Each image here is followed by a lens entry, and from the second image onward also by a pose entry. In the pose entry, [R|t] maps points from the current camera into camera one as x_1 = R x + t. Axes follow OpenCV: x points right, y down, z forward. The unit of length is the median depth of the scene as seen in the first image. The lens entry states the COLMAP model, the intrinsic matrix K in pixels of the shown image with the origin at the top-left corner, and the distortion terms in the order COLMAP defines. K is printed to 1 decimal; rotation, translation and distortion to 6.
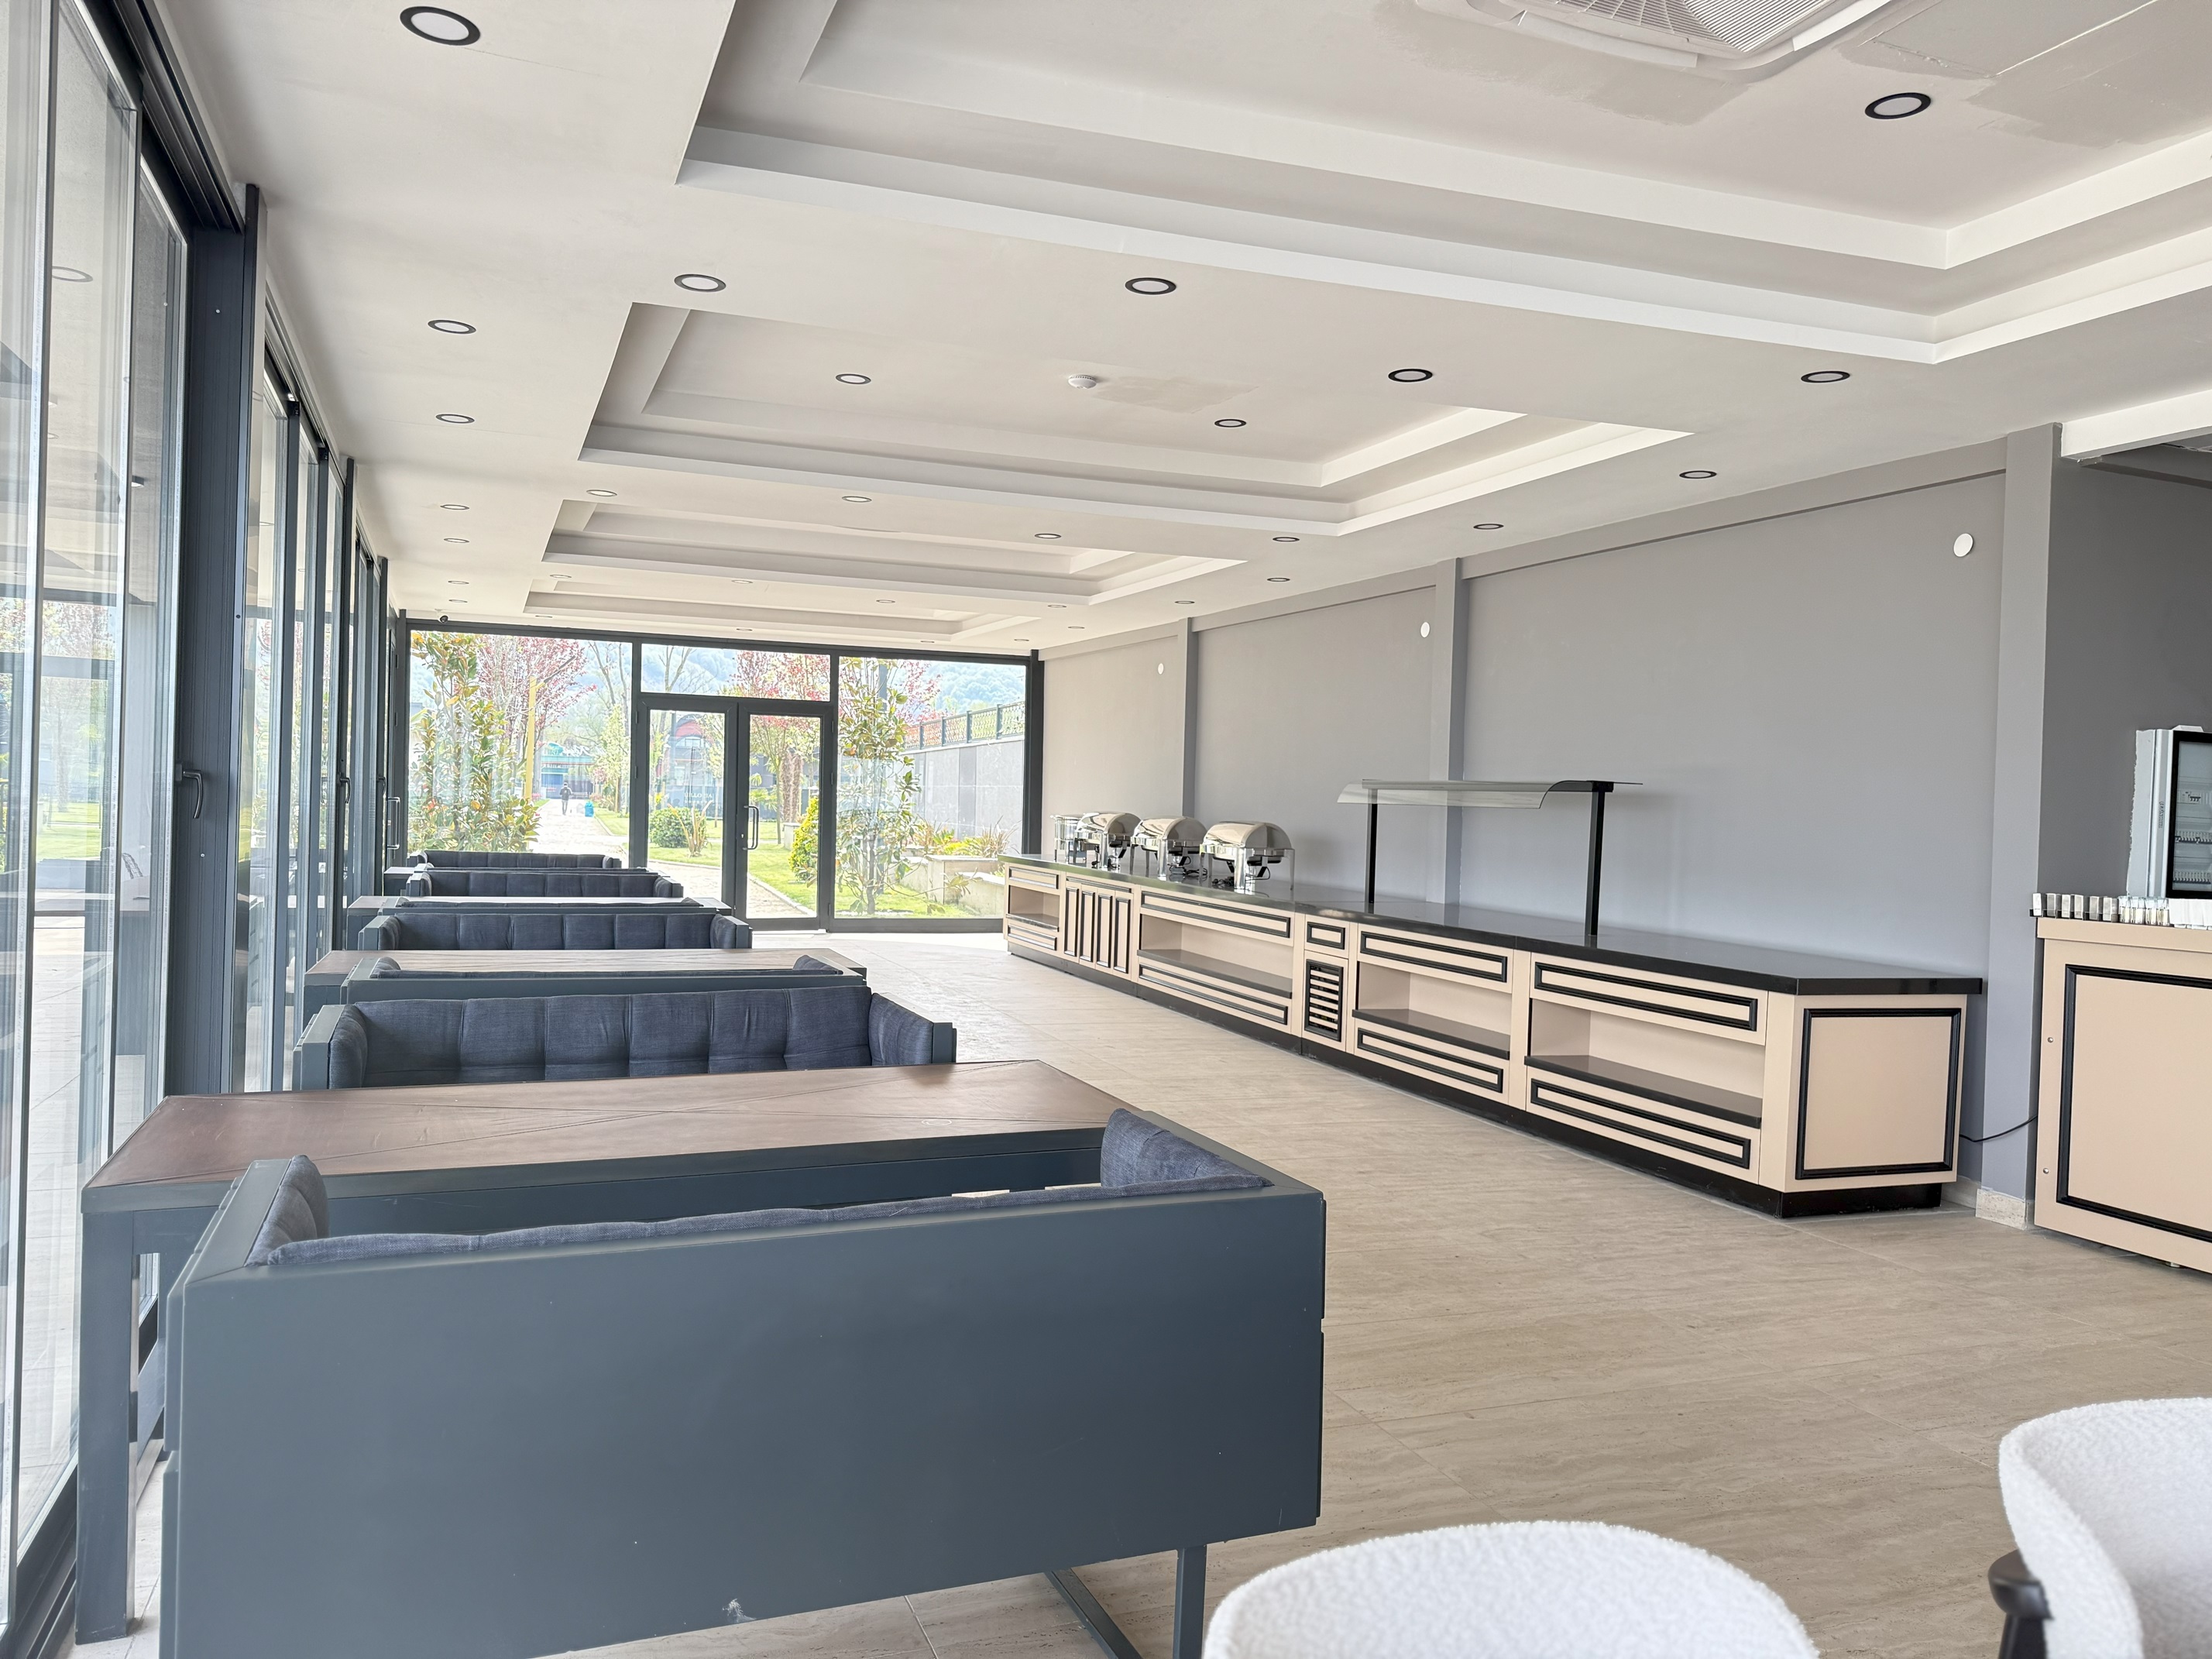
lens RADIAL K [[1530.3, 0, 1159.2], [0, 1530.3, 825.6], [0, 0, 1]] dist [0.004929, 0.001751]
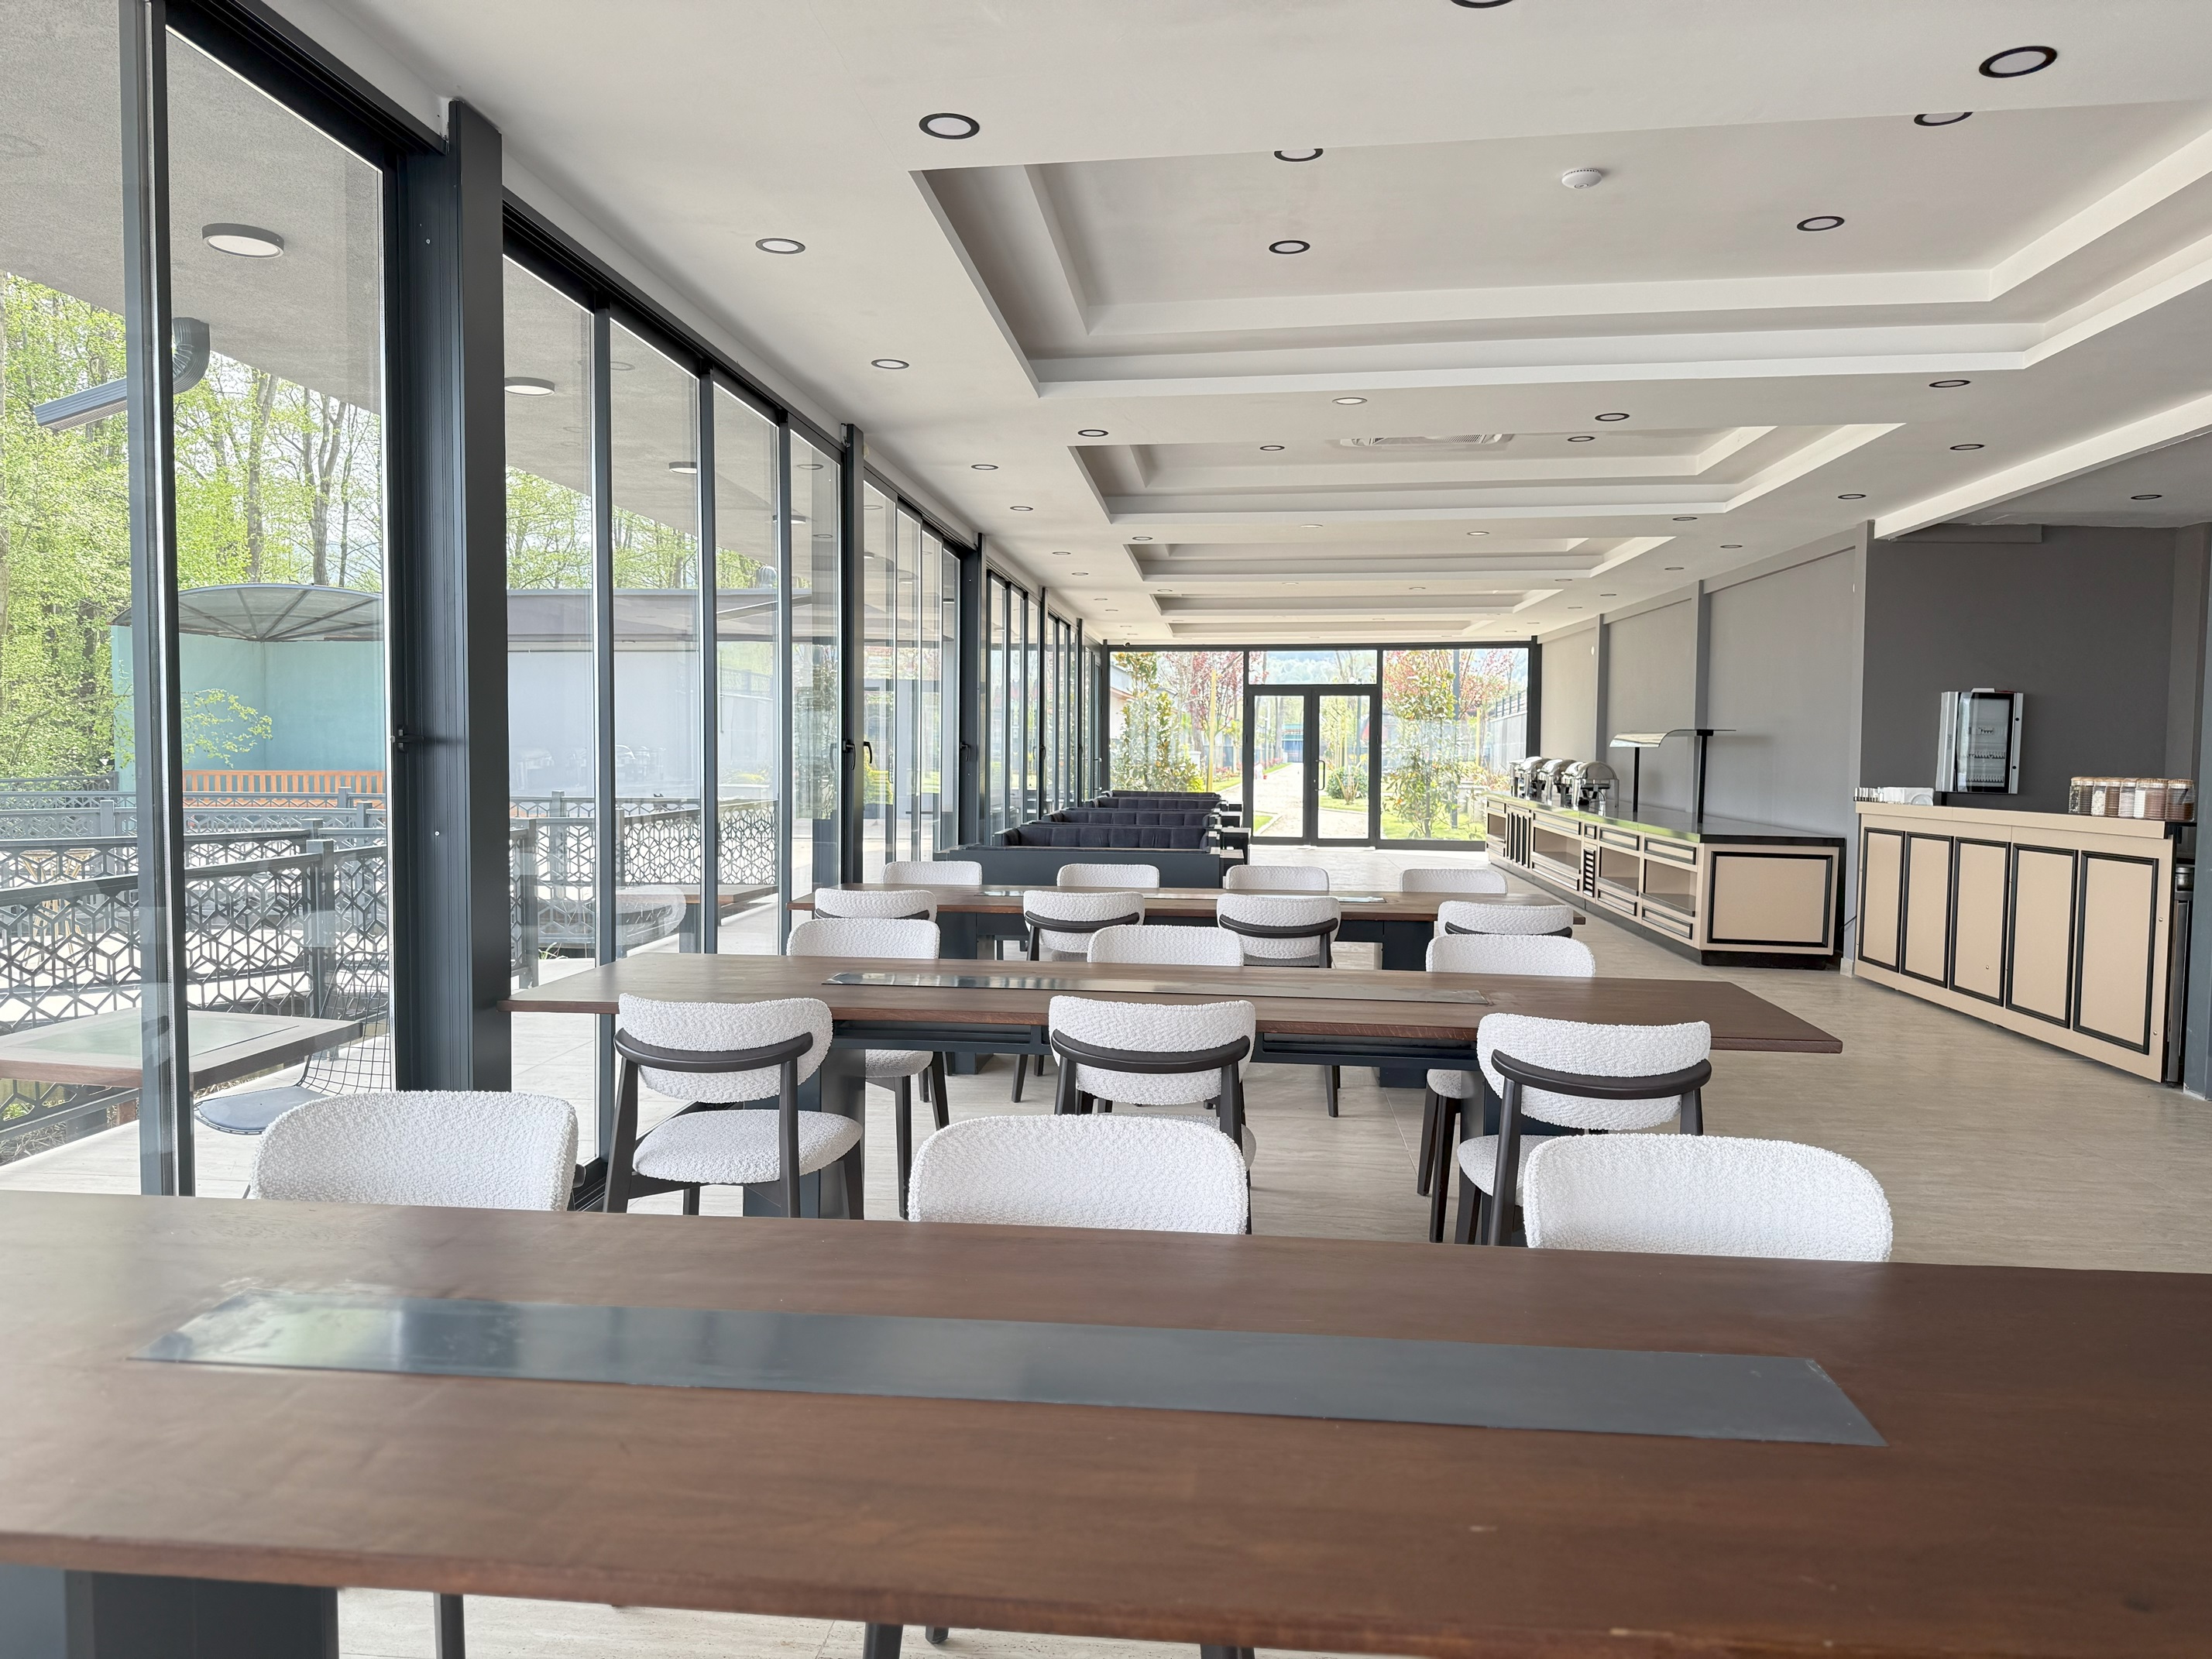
lens RADIAL K [[1584.4, 0, 1102.5], [0, 1584.4, 852.4], [0, 0, 1]] dist [0.080038, -0.127965]
pose [[0.875401, 0.005605, -0.483365, 0.292947], [0.014861, 0.999148, 0.038500, 0.014376], [0.483169, -0.040887, 0.874572, -0.434102]]
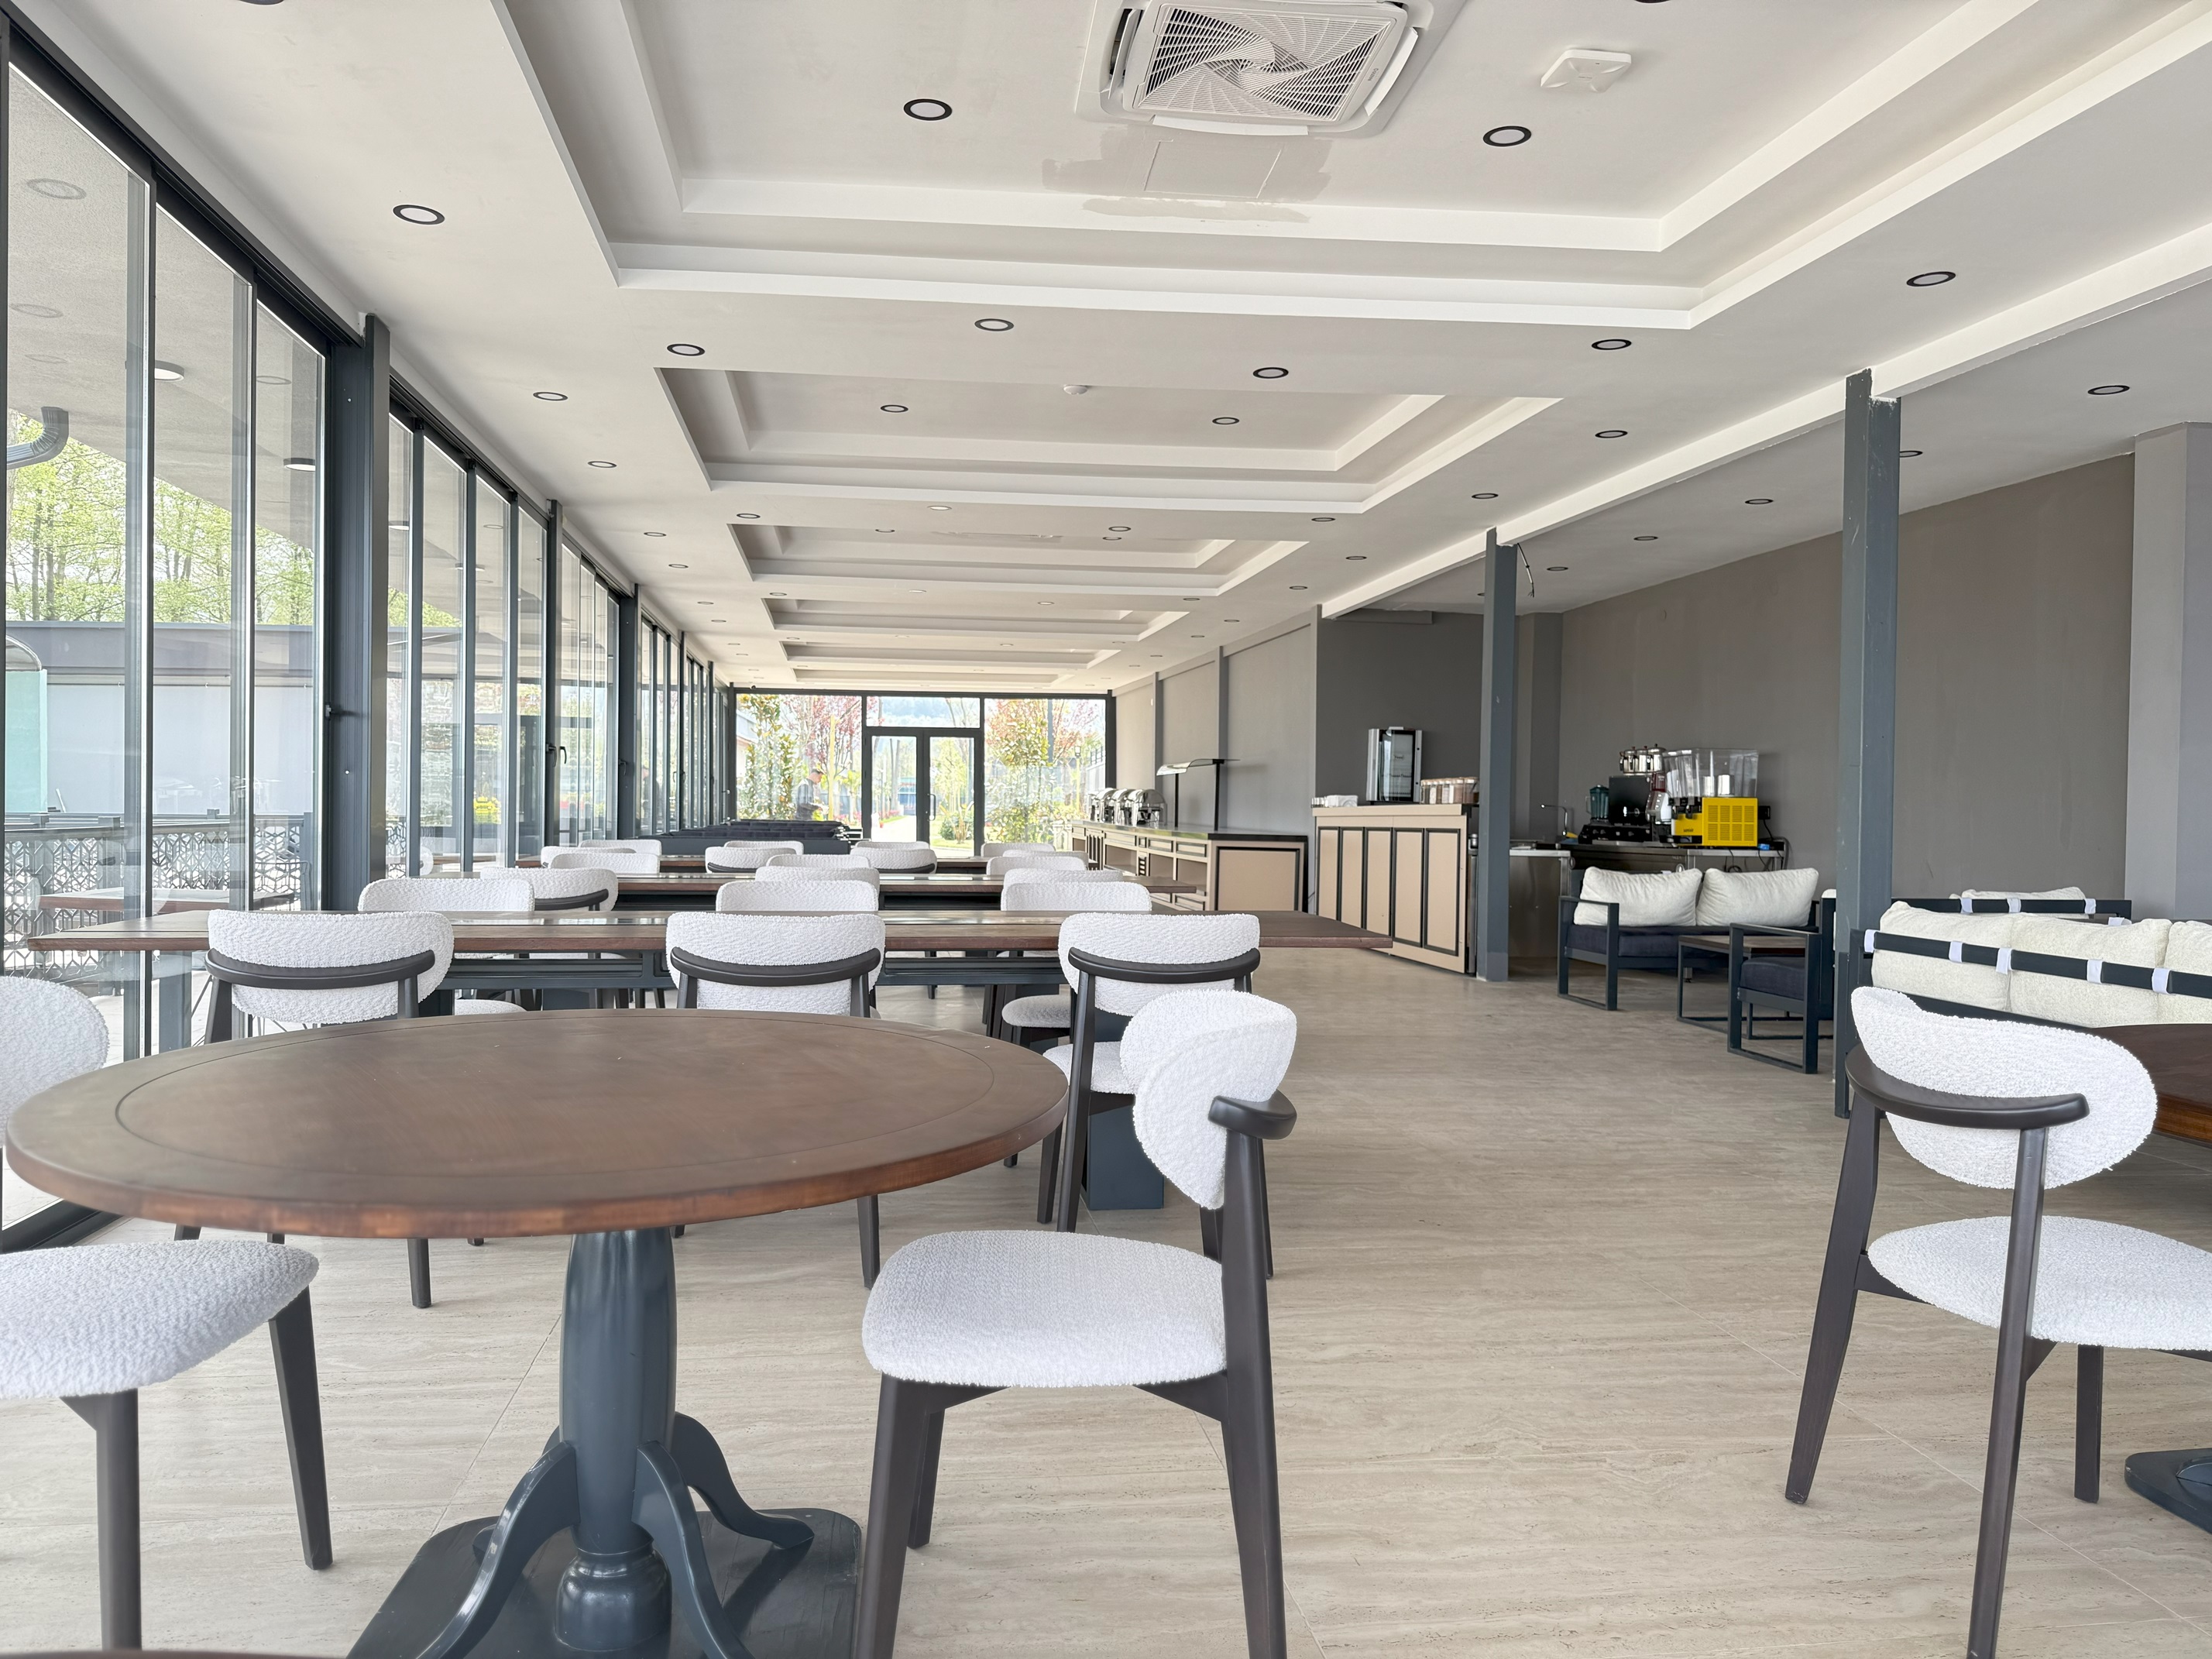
lens RADIAL K [[1600.0, 0, 1106.0], [0, 1600.0, 829.5], [0, 0, 1]] dist [0.259042, -0.153373]
pose [[0.965342, -0.018256, -0.260348, 0.383467], [0.016681, 0.999827, -0.008257, 0.046227], [0.260454, 0.003628, 0.965479, -0.649621]]
